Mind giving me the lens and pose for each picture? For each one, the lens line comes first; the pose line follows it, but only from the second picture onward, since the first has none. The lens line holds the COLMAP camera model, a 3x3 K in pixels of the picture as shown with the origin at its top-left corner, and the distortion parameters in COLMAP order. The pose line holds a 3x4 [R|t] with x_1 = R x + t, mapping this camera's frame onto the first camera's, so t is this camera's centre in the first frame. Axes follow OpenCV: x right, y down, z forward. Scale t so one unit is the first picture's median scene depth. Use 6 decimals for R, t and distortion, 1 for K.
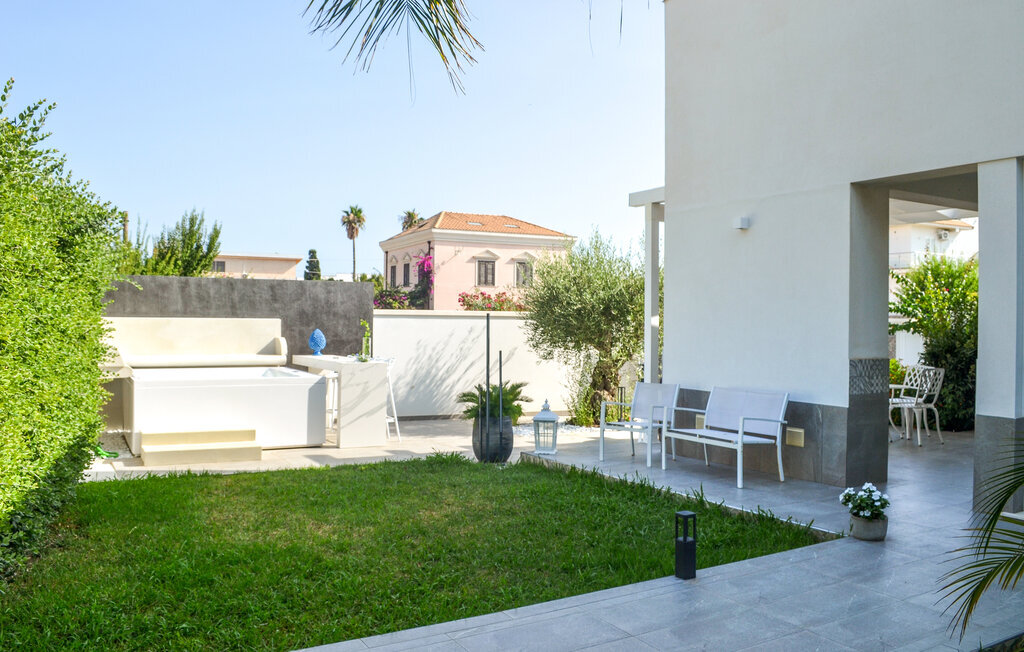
lens RADIAL K [[879.8, 0, 511.6], [0, 879.8, 272.2], [0, 0, 1]] dist [-0.059801, 0.000836]
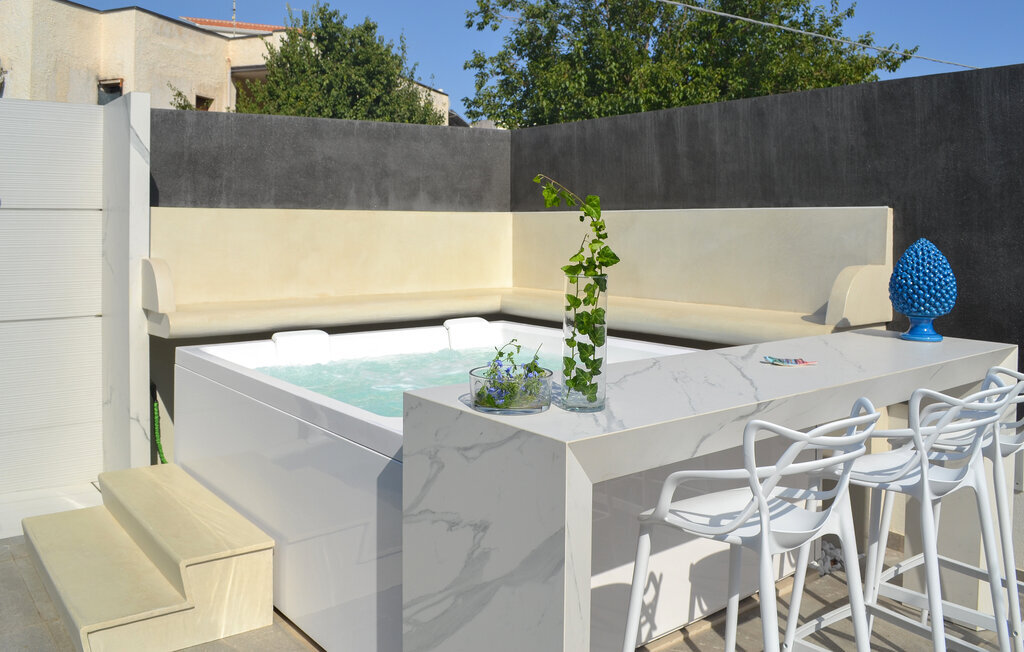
lens RADIAL K [[852.6, 0, 511.7], [0, 852.6, 235.9], [0, 0, 1]] dist [-0.100820, 0.011499]
pose [[0.175847, -0.001435, -0.984417, 0.000496], [0.041937, 0.999102, 0.006035, 0.057345], [0.983524, -0.042345, 0.175749, 0.837259]]
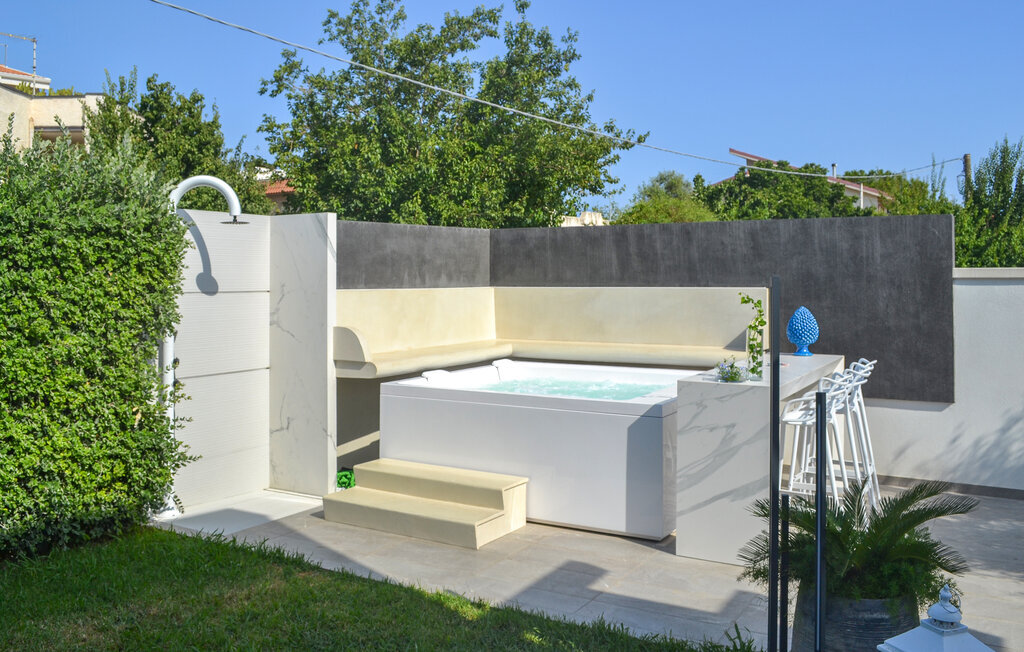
lens RADIAL K [[879.8, 0, 511.6], [0, 879.8, 272.2], [0, 0, 1]] dist [-0.059801, 0.000836]
pose [[0.519704, -0.016308, -0.854191, 0.145666], [0.049761, 0.998698, 0.011208, 0.028731], [0.852896, -0.048330, 0.519839, 0.568711]]
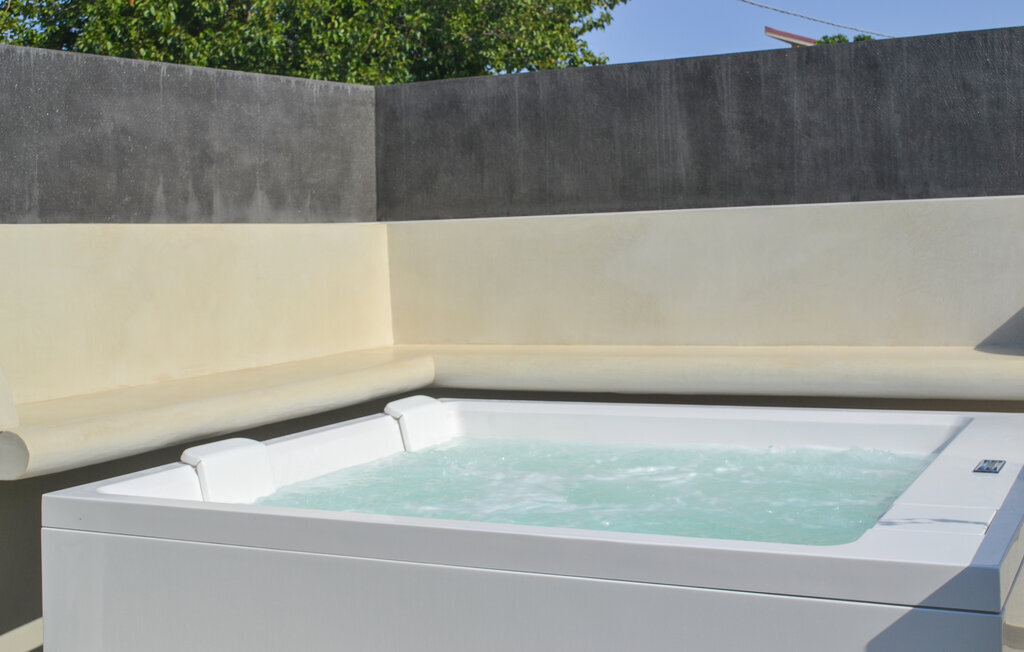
lens RADIAL K [[1364.9, 0, 513.4], [0, 1364.9, 271.6], [0, 0, 1]] dist [0.000923, 0.018343]
pose [[0.573944, -0.013309, -0.818787, -0.064365], [0.075459, 0.996473, 0.036697, 0.050184], [0.815411, -0.082847, 0.572924, 0.692750]]
